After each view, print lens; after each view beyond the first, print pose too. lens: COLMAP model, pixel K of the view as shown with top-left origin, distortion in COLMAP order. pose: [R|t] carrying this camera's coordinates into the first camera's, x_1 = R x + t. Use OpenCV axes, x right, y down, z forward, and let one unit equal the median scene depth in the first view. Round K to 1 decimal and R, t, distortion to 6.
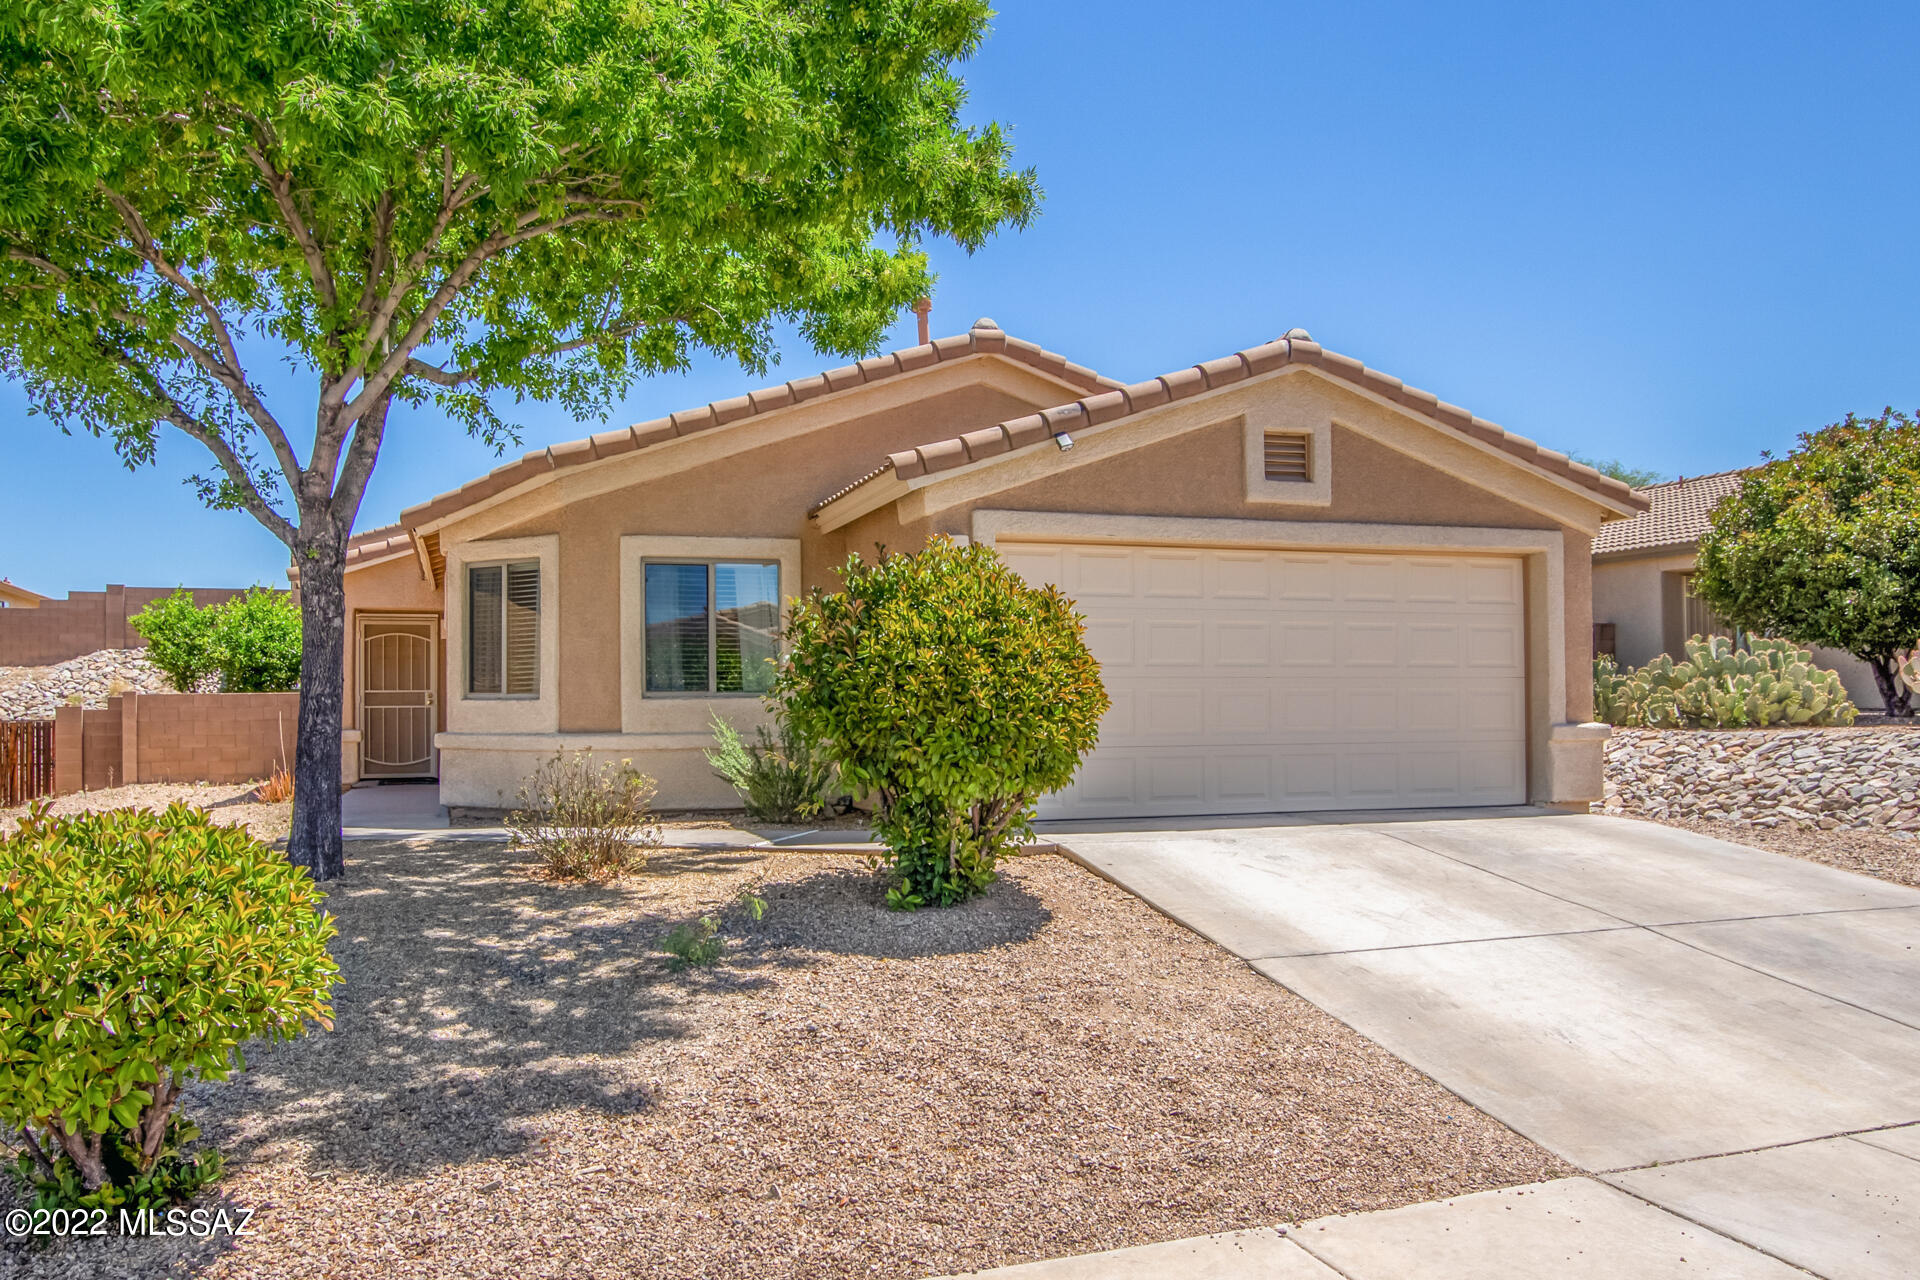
lens RADIAL K [[1430.5, 0, 991.5], [0, 1430.5, 658.7], [0, 0, 1]] dist [-0.006204, -0.000412]
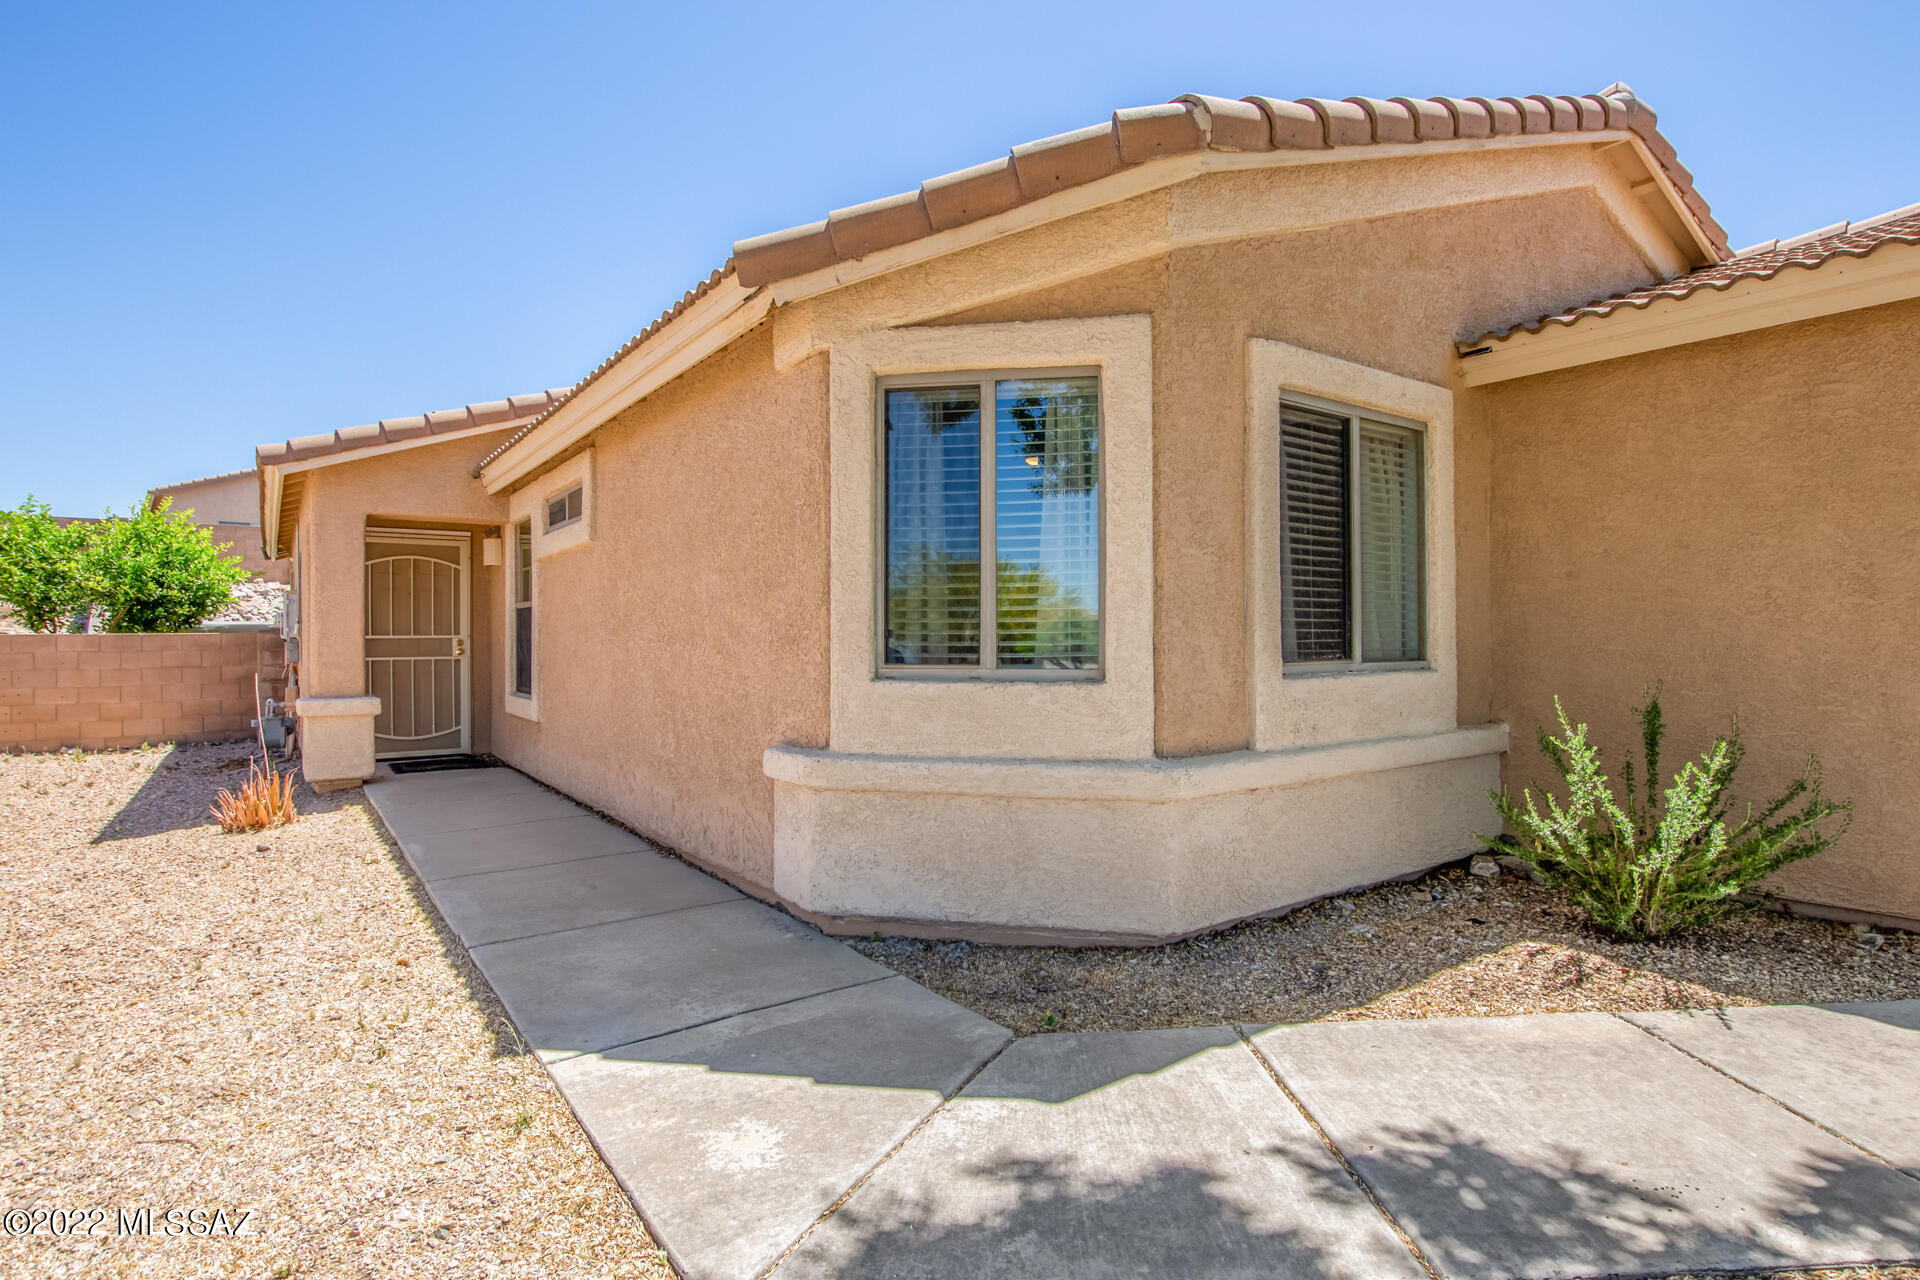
lens RADIAL K [[957.8, 0, 978.1], [0, 957.8, 631.5], [0, 0, 1]] dist [-0.021506, 0.000460]
pose [[0.958690, 0.005577, 0.284400, -0.447929], [-0.013946, 0.999527, 0.027412, 0.004585], [-0.284112, -0.030246, 0.958314, 0.739593]]
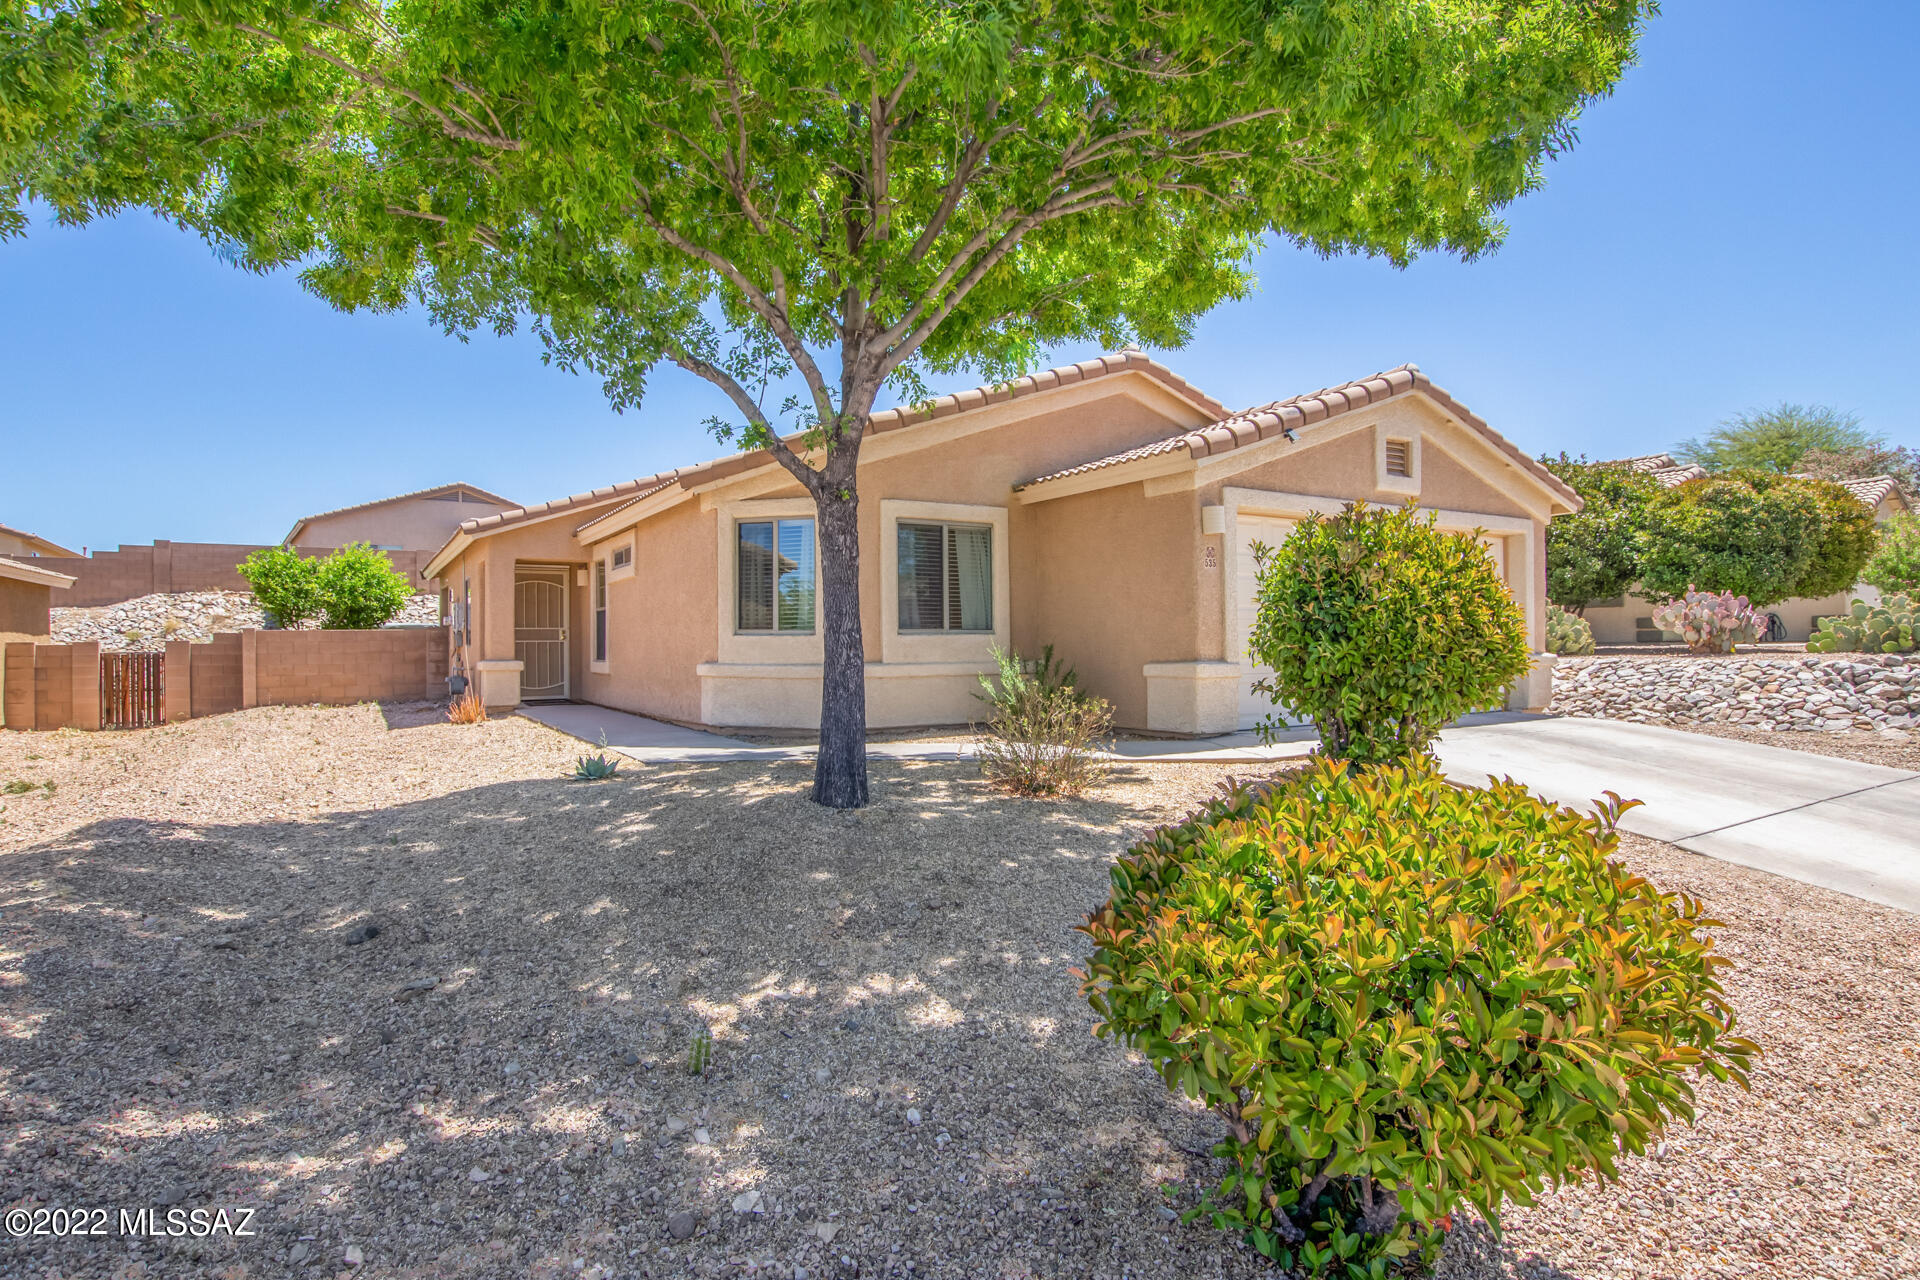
lens RADIAL K [[957.8, 0, 978.1], [0, 957.8, 631.5], [0, 0, 1]] dist [-0.021506, 0.000460]
pose [[0.974998, 0.003401, 0.222186, -0.368053], [-0.008495, 0.999722, 0.021972, 0.006793], [-0.222050, -0.023311, 0.974757, 0.196436]]
